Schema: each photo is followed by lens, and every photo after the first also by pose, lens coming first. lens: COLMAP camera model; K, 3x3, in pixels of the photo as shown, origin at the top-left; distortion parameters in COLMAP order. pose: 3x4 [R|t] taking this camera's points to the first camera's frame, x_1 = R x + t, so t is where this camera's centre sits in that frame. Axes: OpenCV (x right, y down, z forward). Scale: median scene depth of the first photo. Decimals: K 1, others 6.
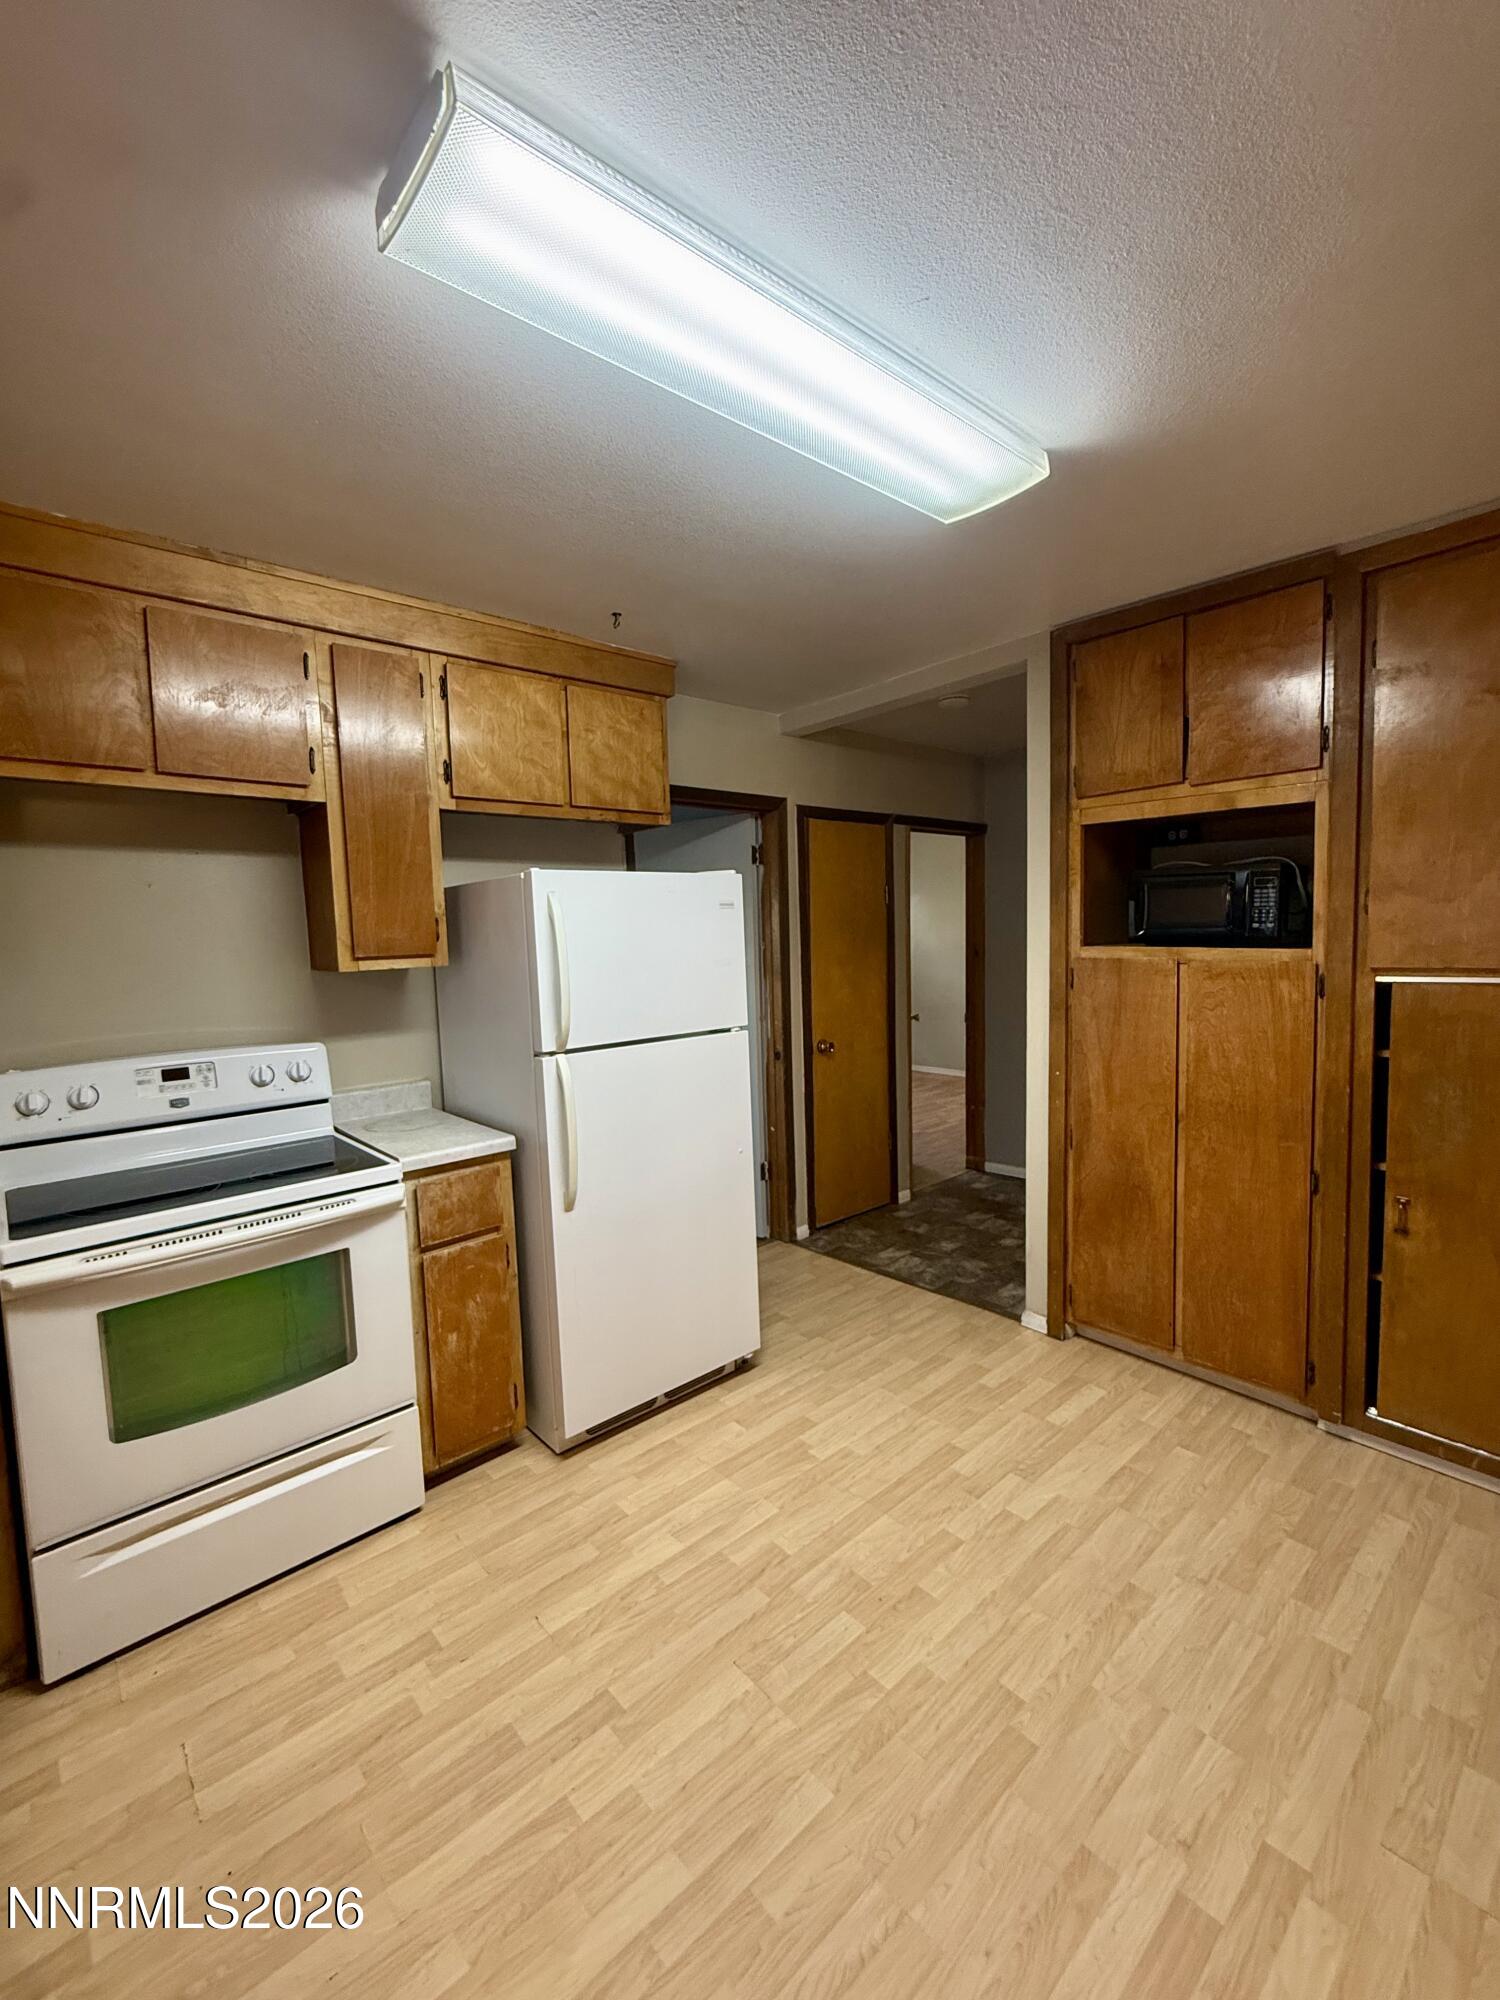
lens RADIAL K [[838.3, 0, 732.8], [0, 838.3, 986.9], [0, 0, 1]] dist [-0.002180, 0.000092]
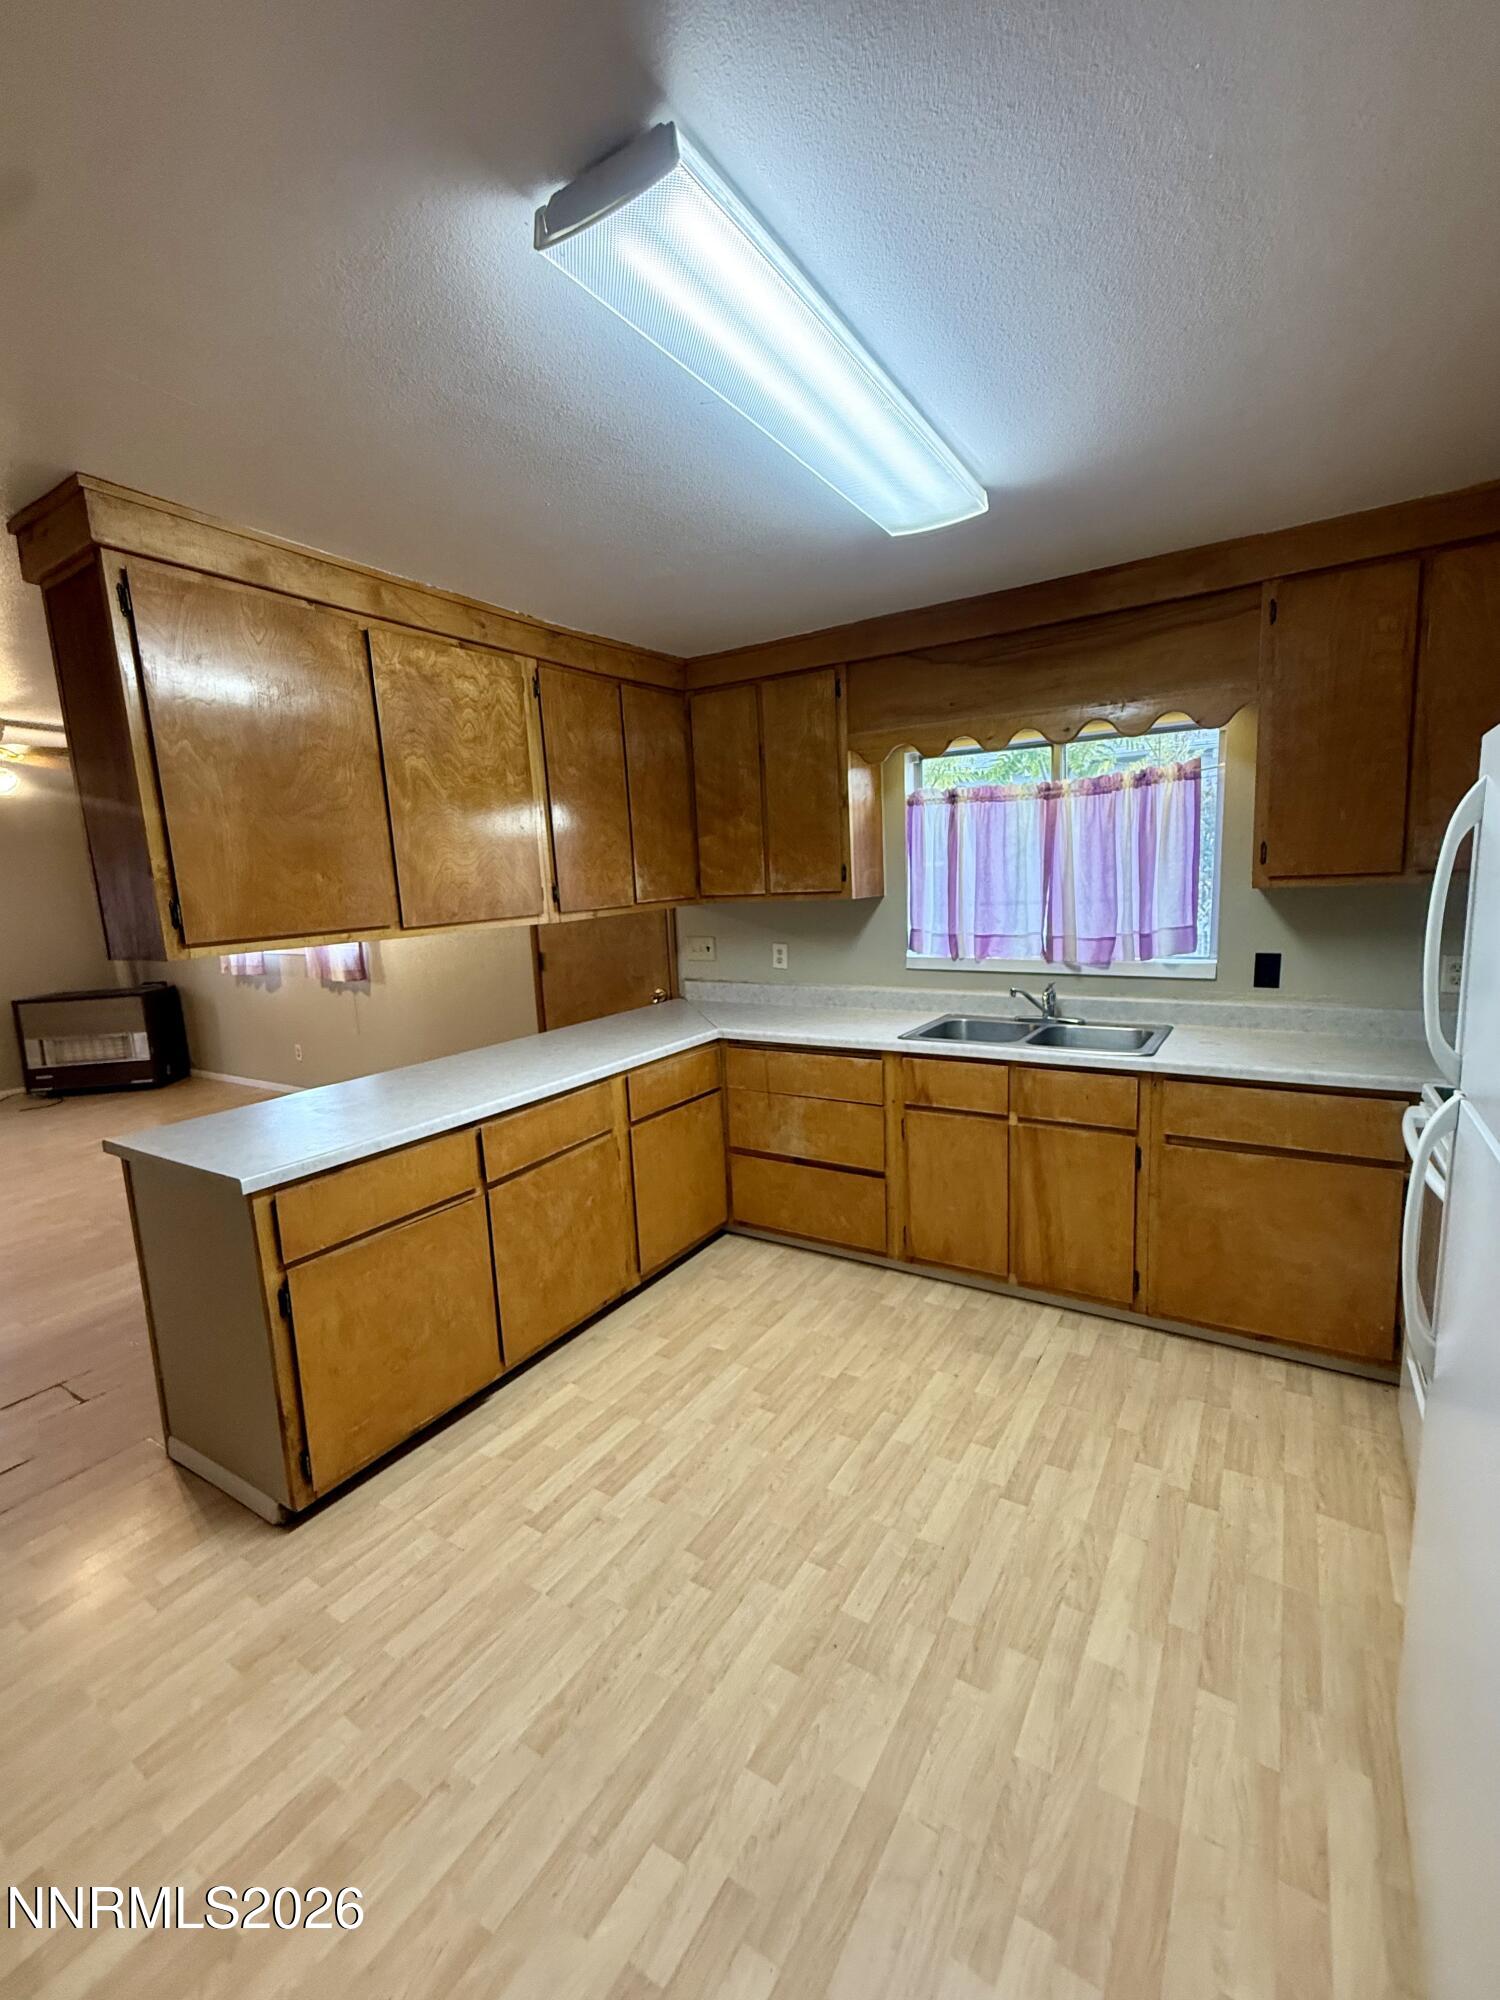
lens RADIAL K [[838.3, 0, 755.6], [0, 838.3, 1004.5], [0, 0, 1]] dist [-0.002180, 0.000092]
pose [[-0.950987, 0.114532, -0.287238, 0.453455], [0.052662, 0.975296, 0.214533, -0.135266], [0.304713, 0.188891, -0.933526, 1.752755]]
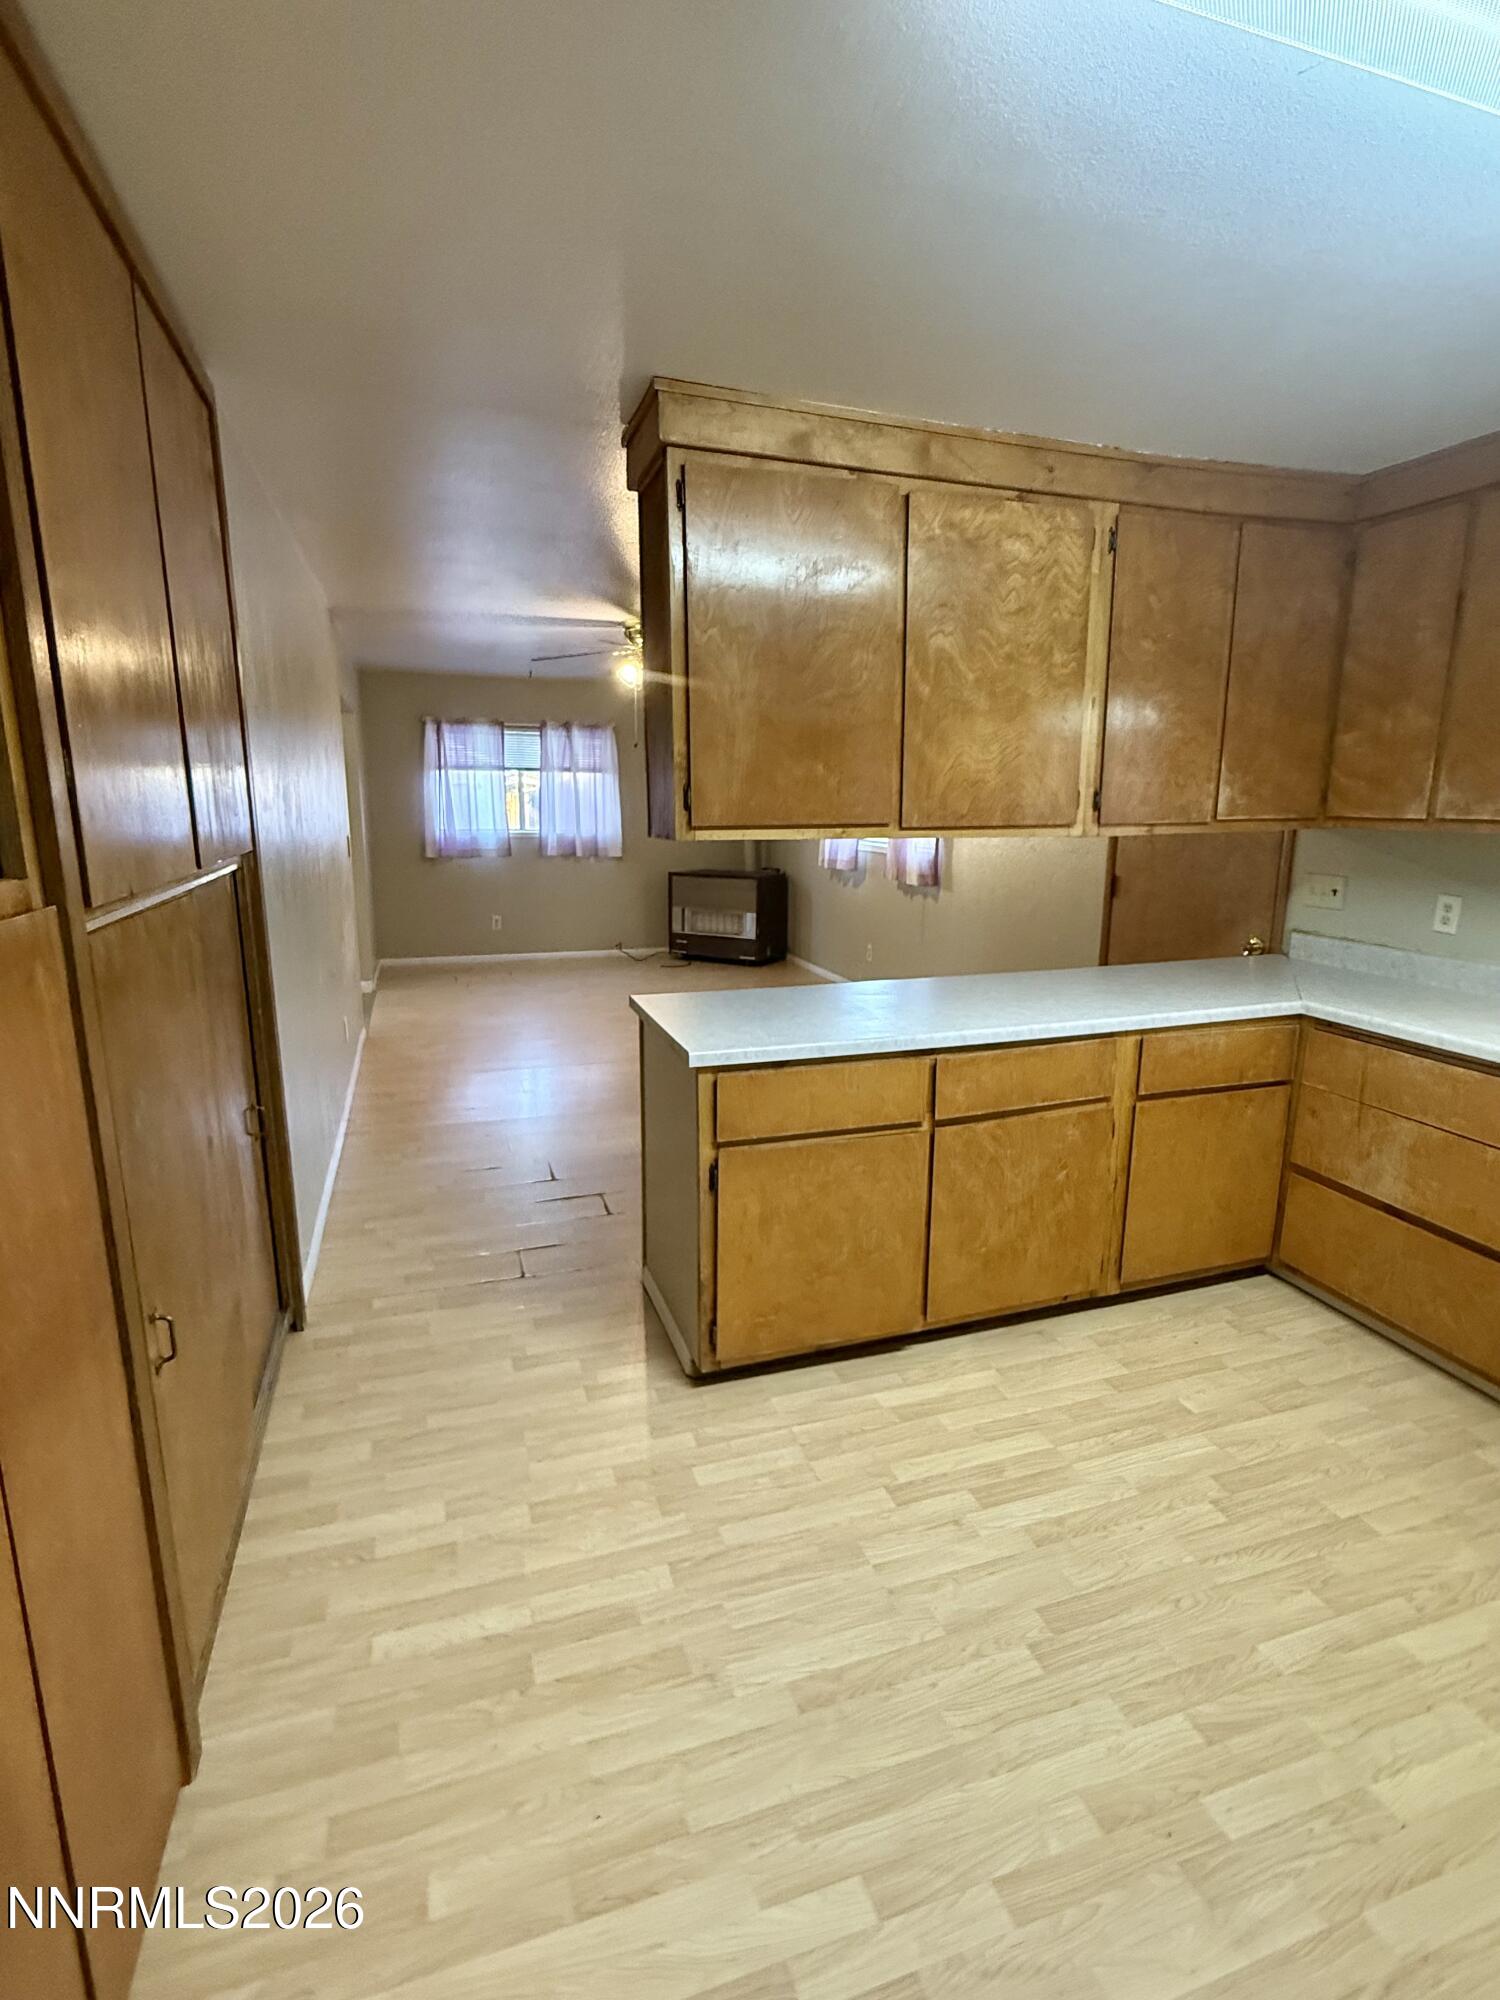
lens RADIAL K [[961.4, 0, 762.6], [0, 961.4, 998.8], [0, 0, 1]] dist [0.000313, -0.001005]
pose [[-0.930184, -0.054756, 0.362987, 0.246072], [0.040459, 0.967497, 0.249625, -0.113448], [-0.364857, 0.246883, -0.897735, 1.708994]]
